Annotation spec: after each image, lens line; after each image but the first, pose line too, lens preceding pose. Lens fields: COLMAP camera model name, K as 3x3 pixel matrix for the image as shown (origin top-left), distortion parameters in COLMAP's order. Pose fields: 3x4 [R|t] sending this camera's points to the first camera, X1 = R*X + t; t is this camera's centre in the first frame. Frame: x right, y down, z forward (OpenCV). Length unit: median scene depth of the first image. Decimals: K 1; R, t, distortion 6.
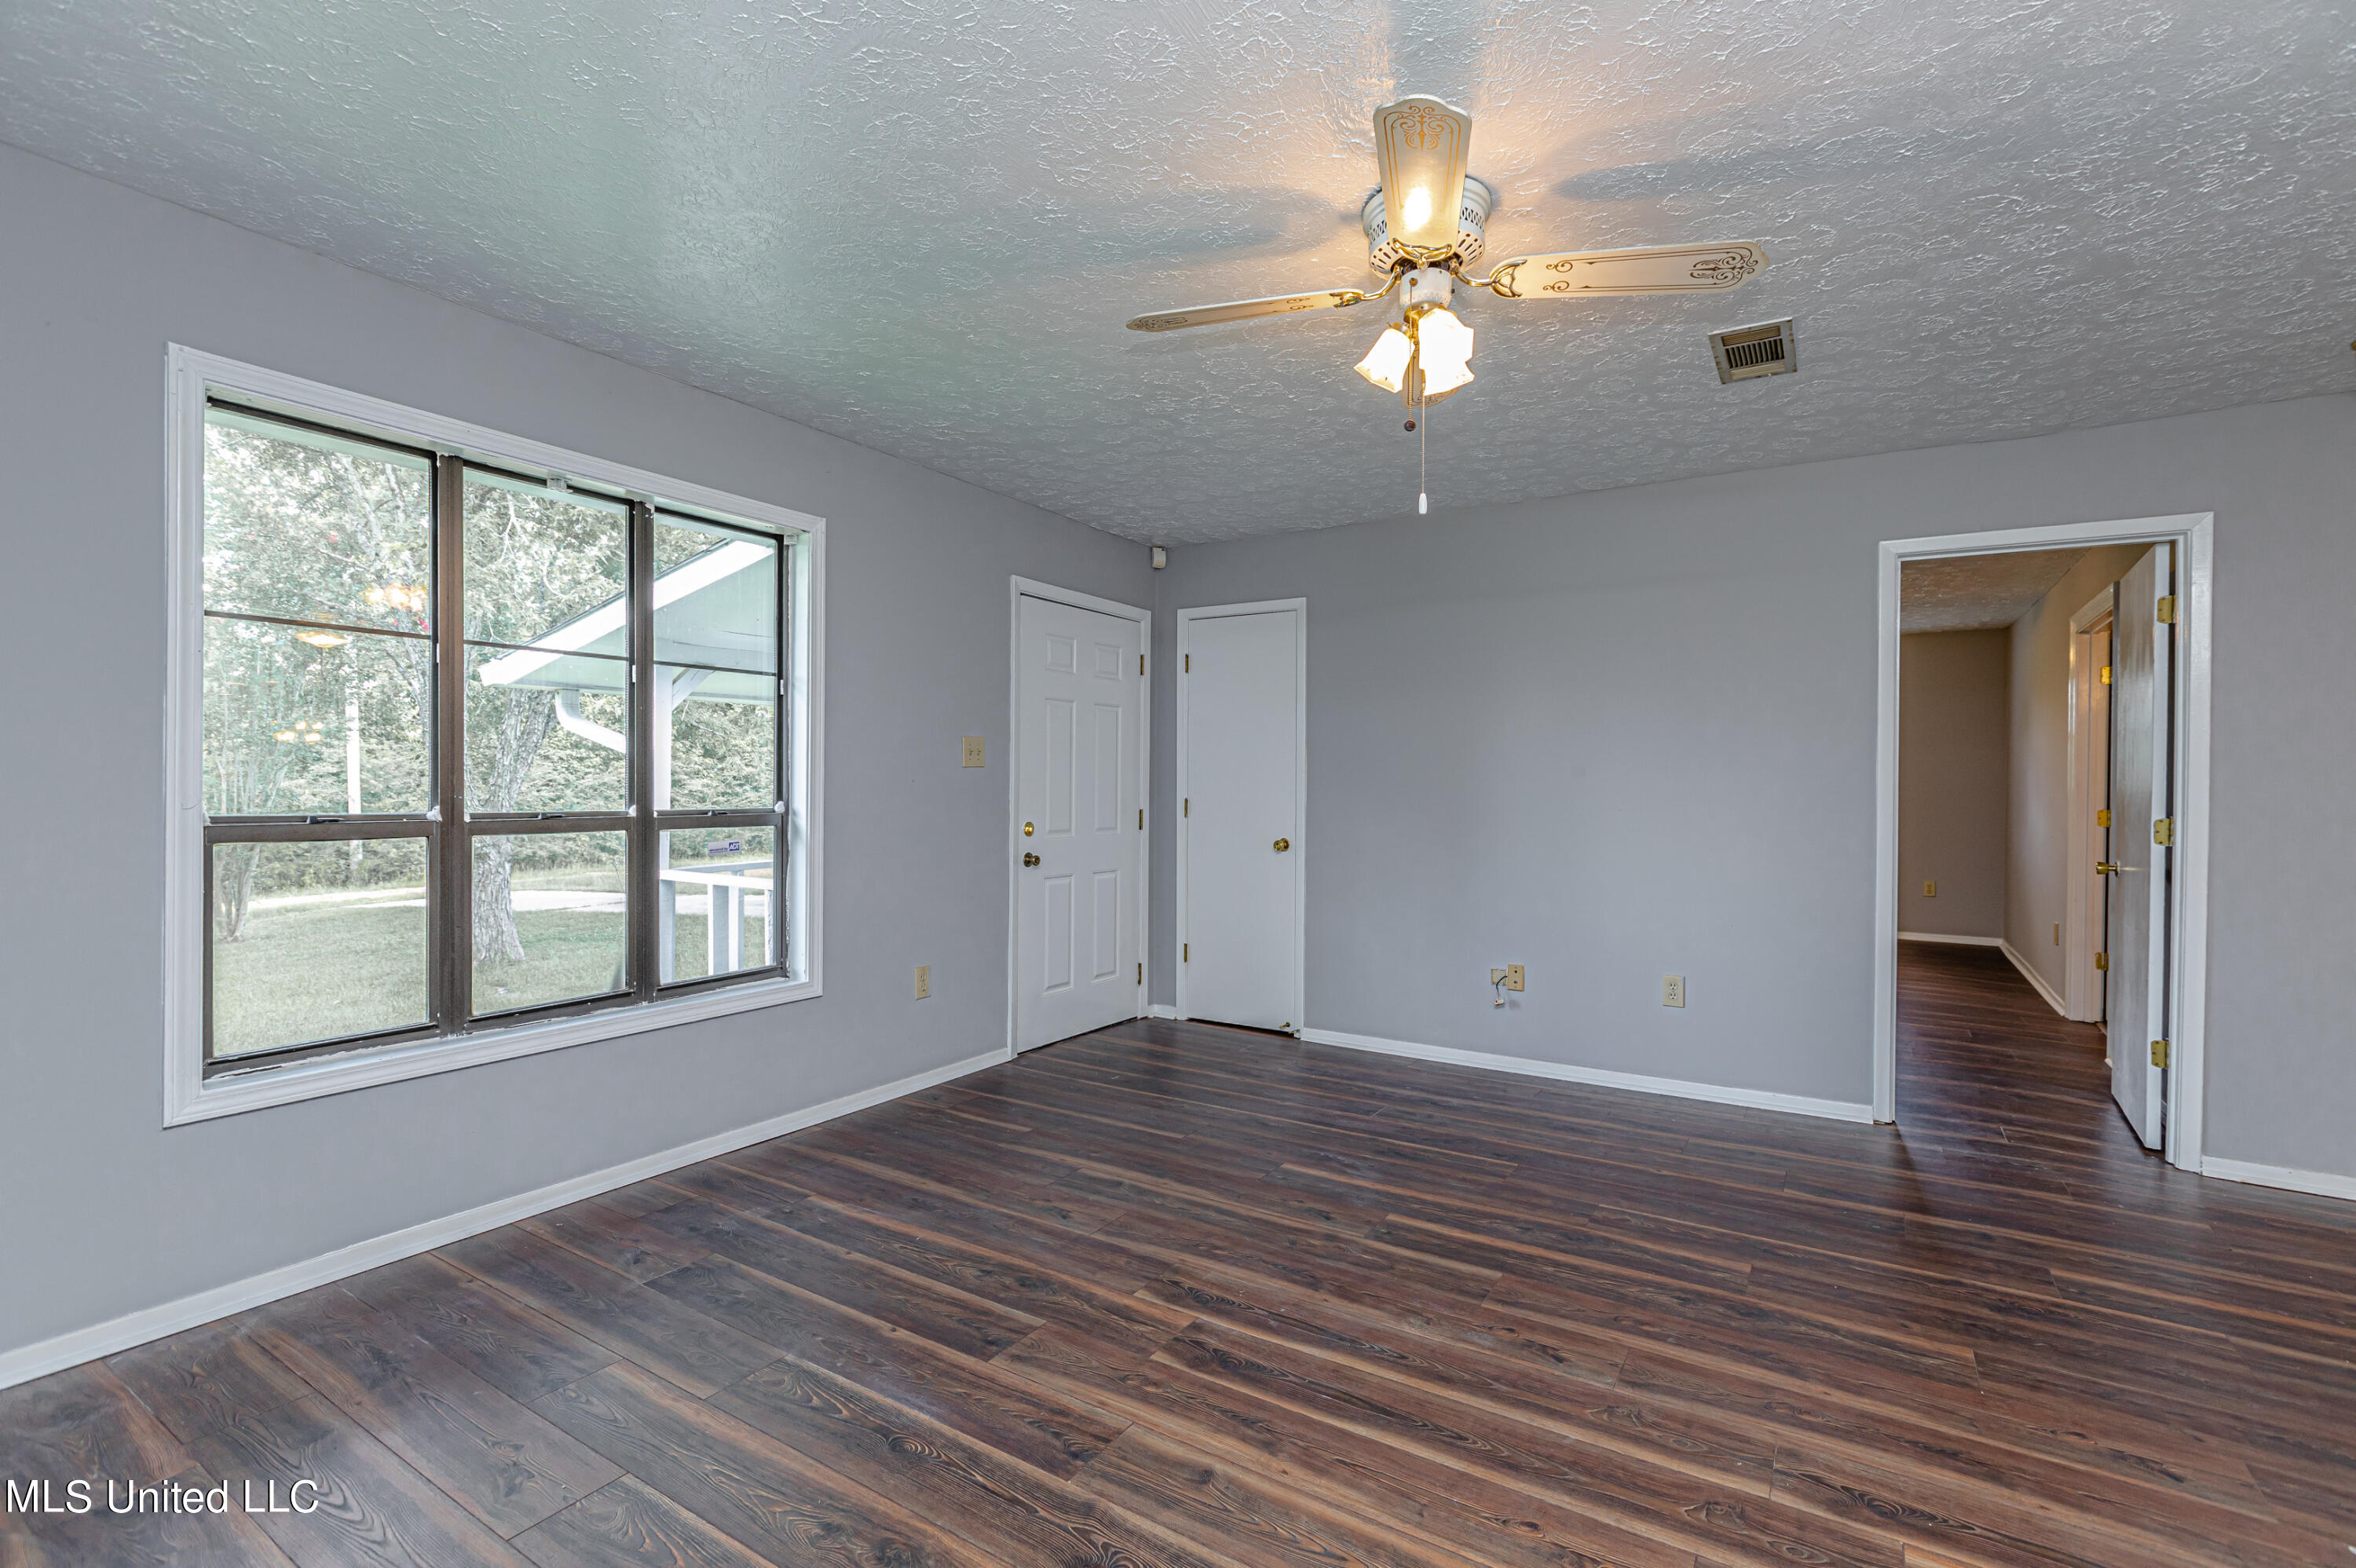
lens RADIAL K [[1037.0, 0, 1201.2], [0, 1037.0, 794.3], [0, 0, 1]] dist [0.001966, -0.000082]
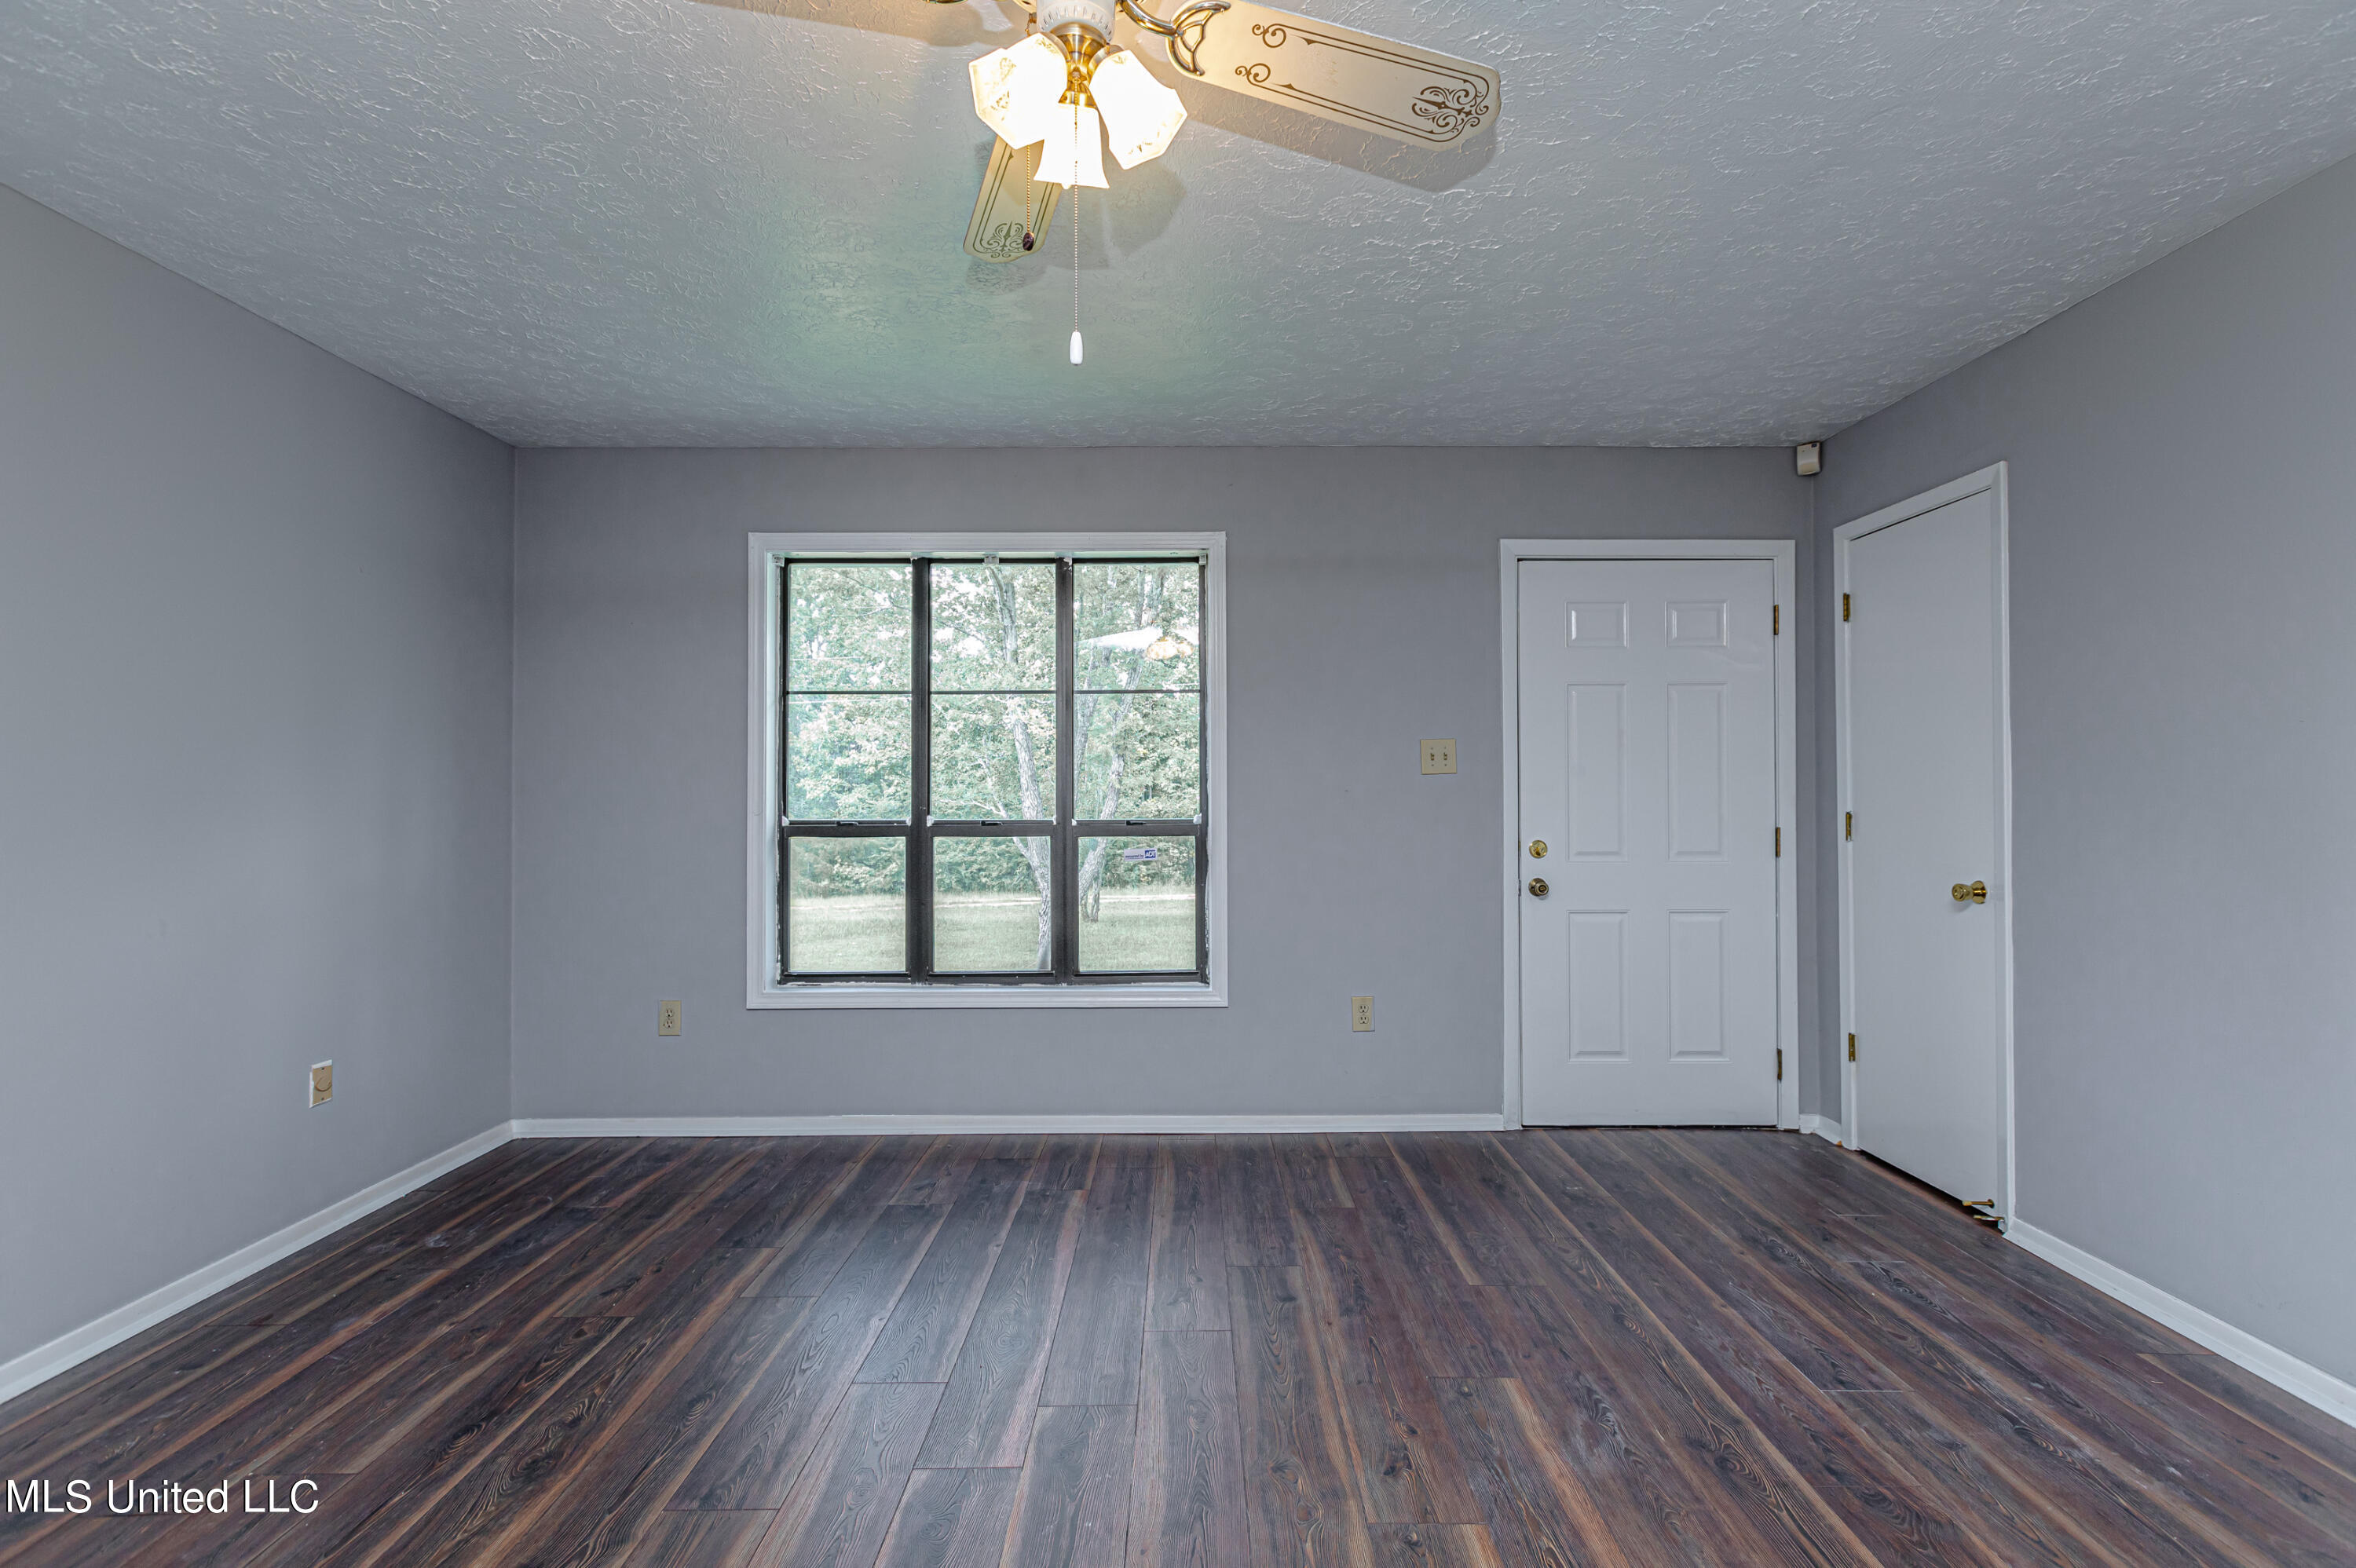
lens RADIAL K [[1037.0, 0, 1175.9], [0, 1037.0, 794.3], [0, 0, 1]] dist [0.001966, -0.000082]
pose [[0.535065, -0.009420, -0.844759, 0.471387], [0.000392, 0.999940, -0.010903, -0.000590], [0.844811, 0.005502, 0.535037, 0.432448]]
